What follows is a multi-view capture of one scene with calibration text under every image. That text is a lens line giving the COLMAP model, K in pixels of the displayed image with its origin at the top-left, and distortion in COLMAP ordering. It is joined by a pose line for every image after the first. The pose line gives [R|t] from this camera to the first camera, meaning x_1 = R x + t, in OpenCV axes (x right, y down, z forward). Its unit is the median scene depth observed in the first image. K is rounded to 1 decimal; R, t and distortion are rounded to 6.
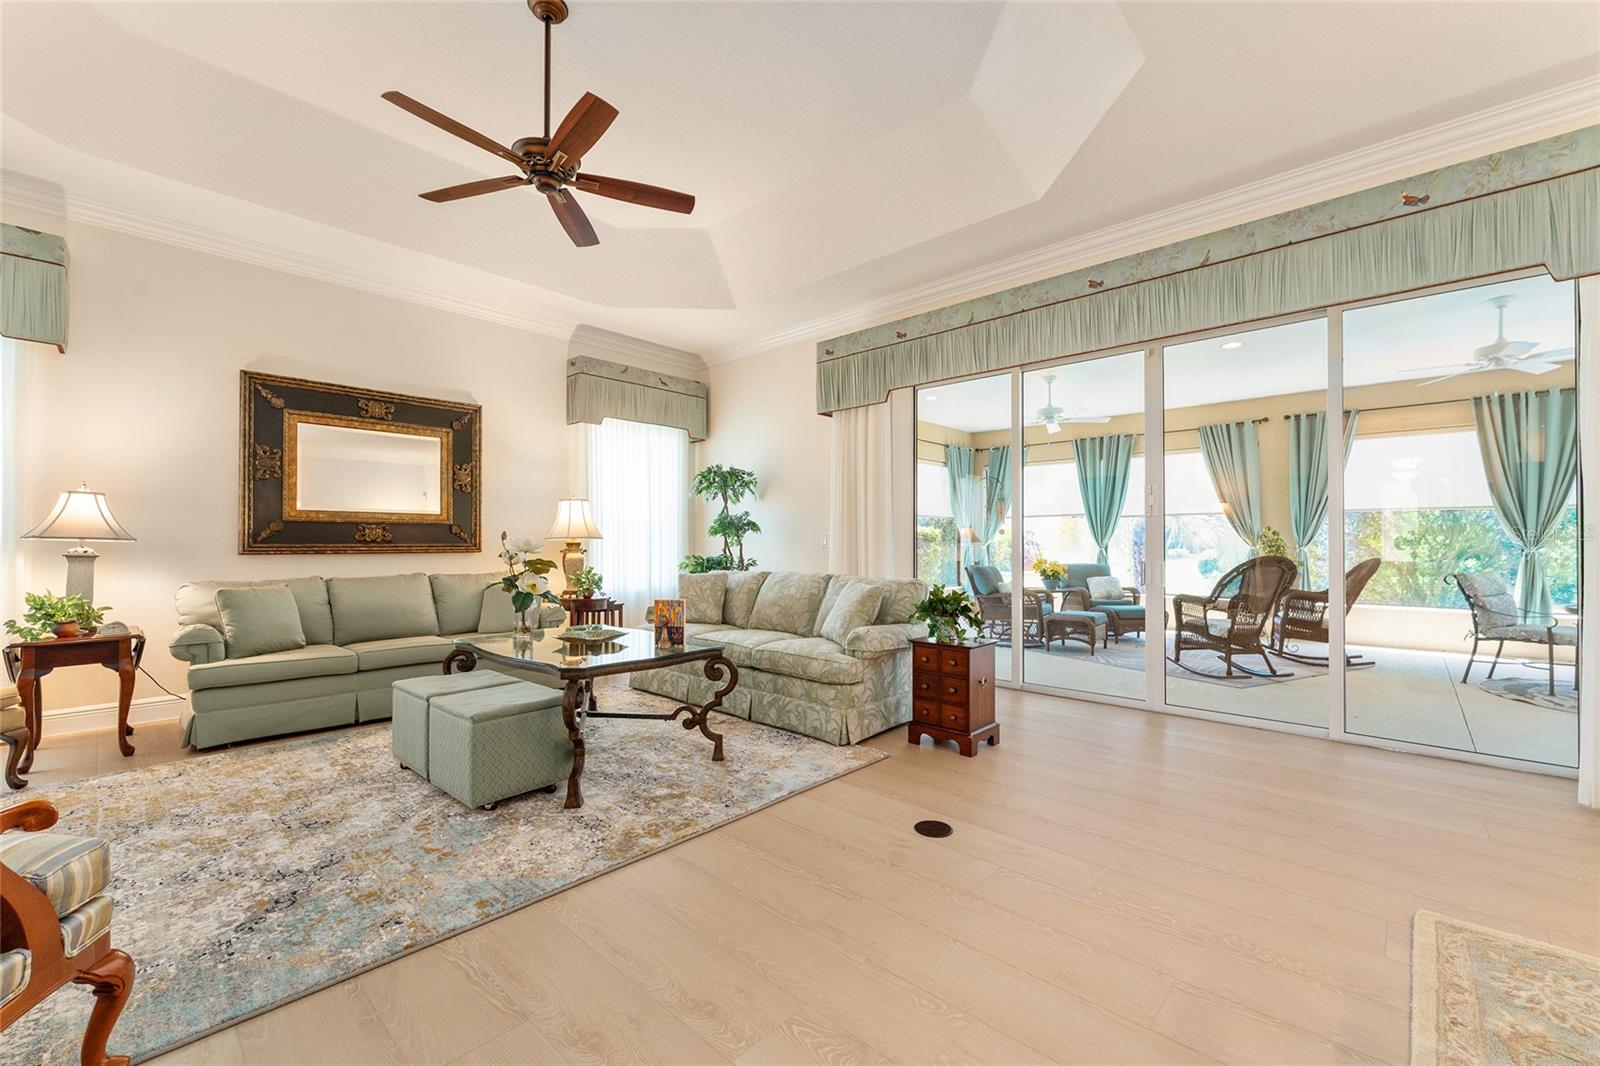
lens RADIAL K [[651.7, 0, 805.9], [0, 651.7, 536.8], [0, 0, 1]] dist [-0.001730, 0.000408]
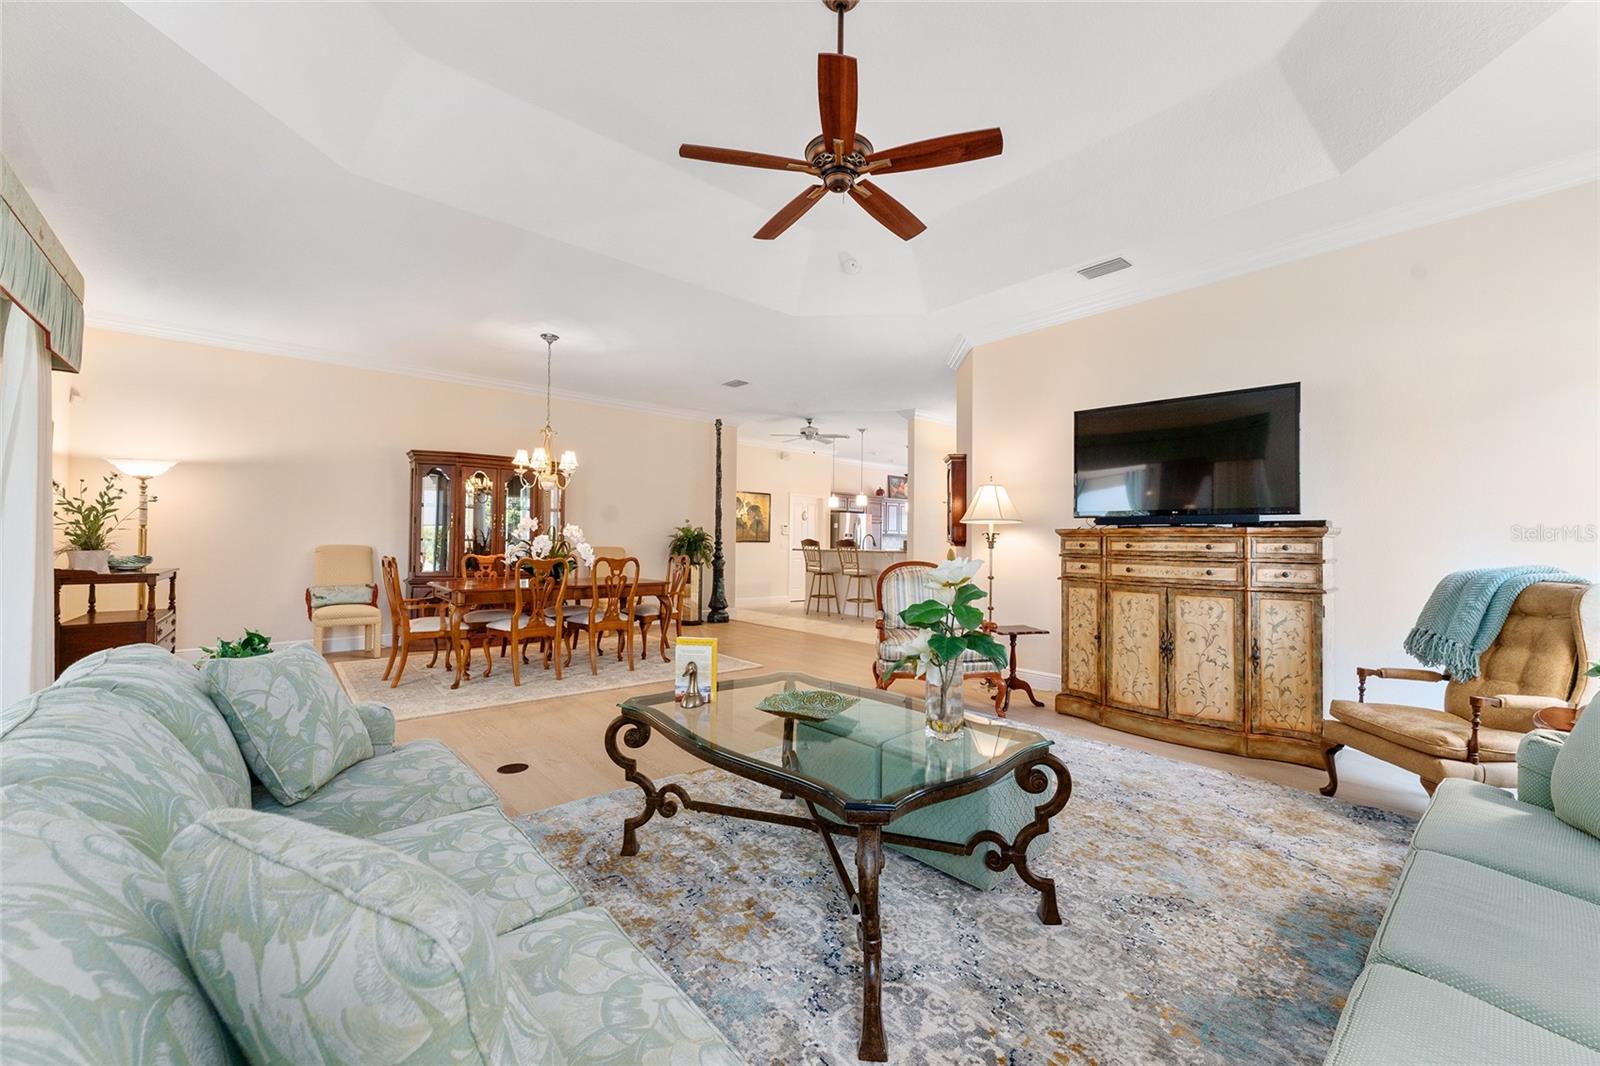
lens RADIAL K [[629.7, 0, 799.0], [0, 629.7, 533.8], [0, 0, 1]] dist [0.001197, 0.000023]
pose [[-0.994101, -0.009154, 0.108074, -0.274035], [-0.011674, 0.999674, -0.022711, -0.006002], [-0.107830, -0.023839, -0.993883, 1.190814]]
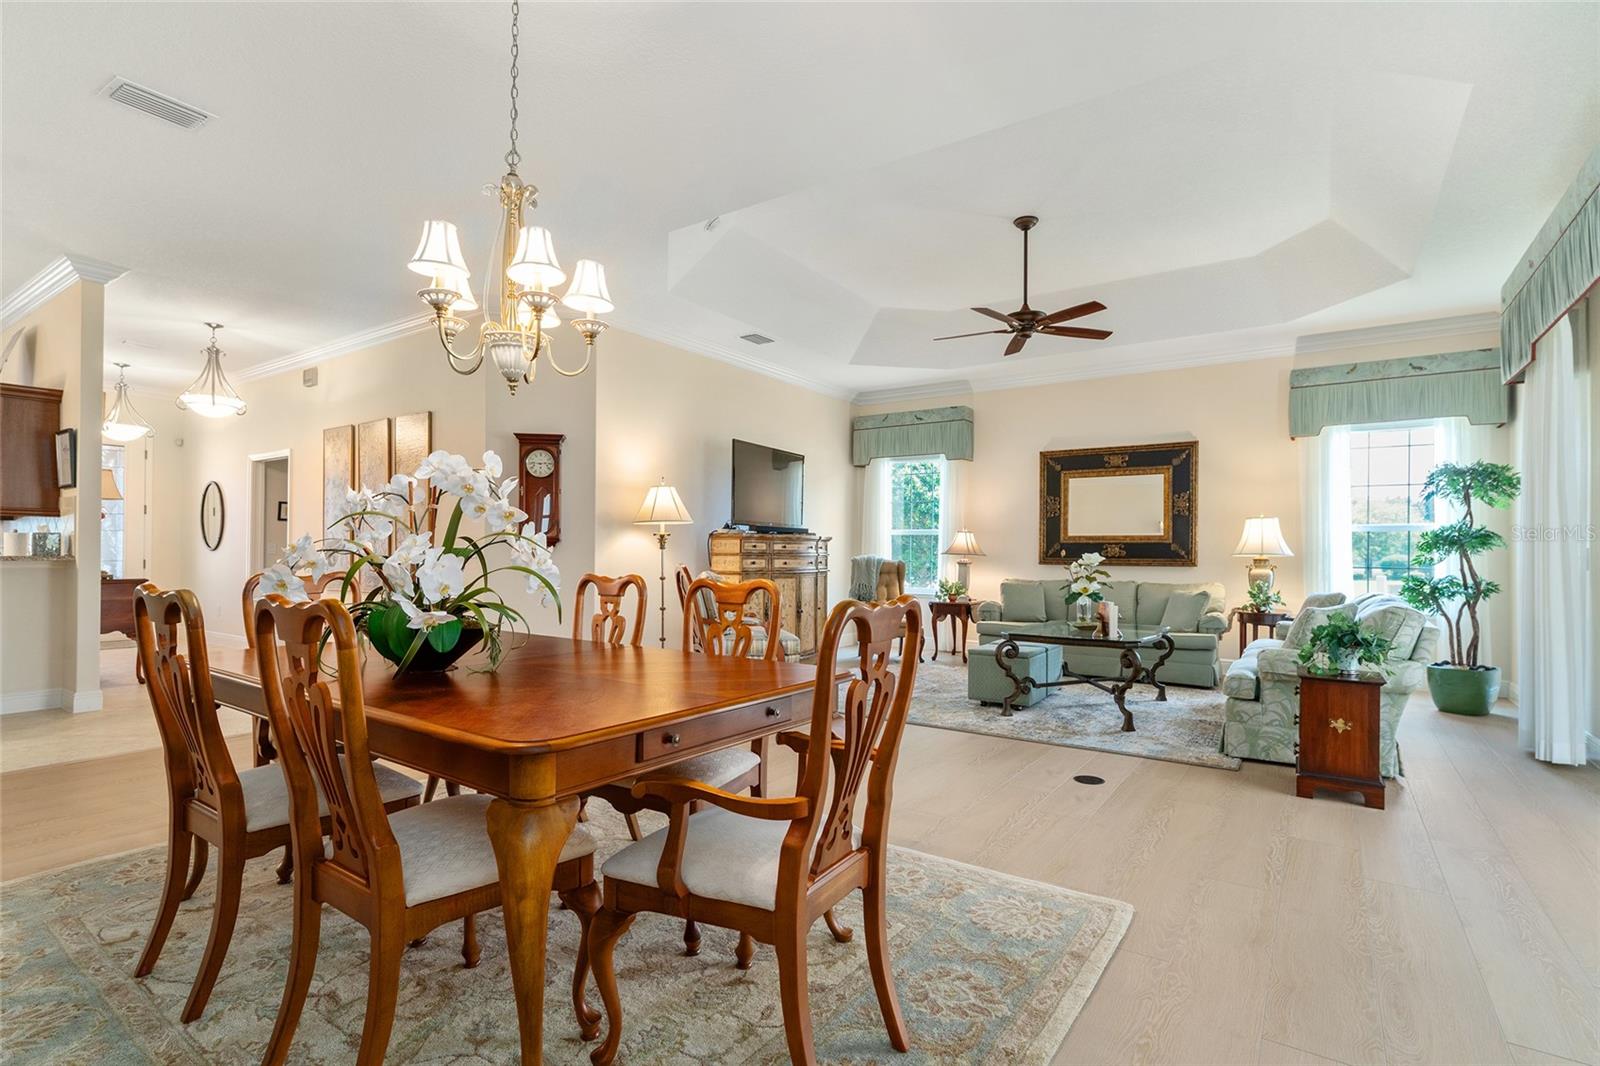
lens RADIAL K [[767.6, 0, 804.8], [0, 767.6, 550.4], [0, 0, 1]] dist [-0.002318, -0.000324]
pose [[0.143948, -0.004444, -0.989575, 0.873126], [0.001686, 0.999990, -0.004245, -0.000621], [0.989584, -0.001057, 0.143954, 0.121321]]
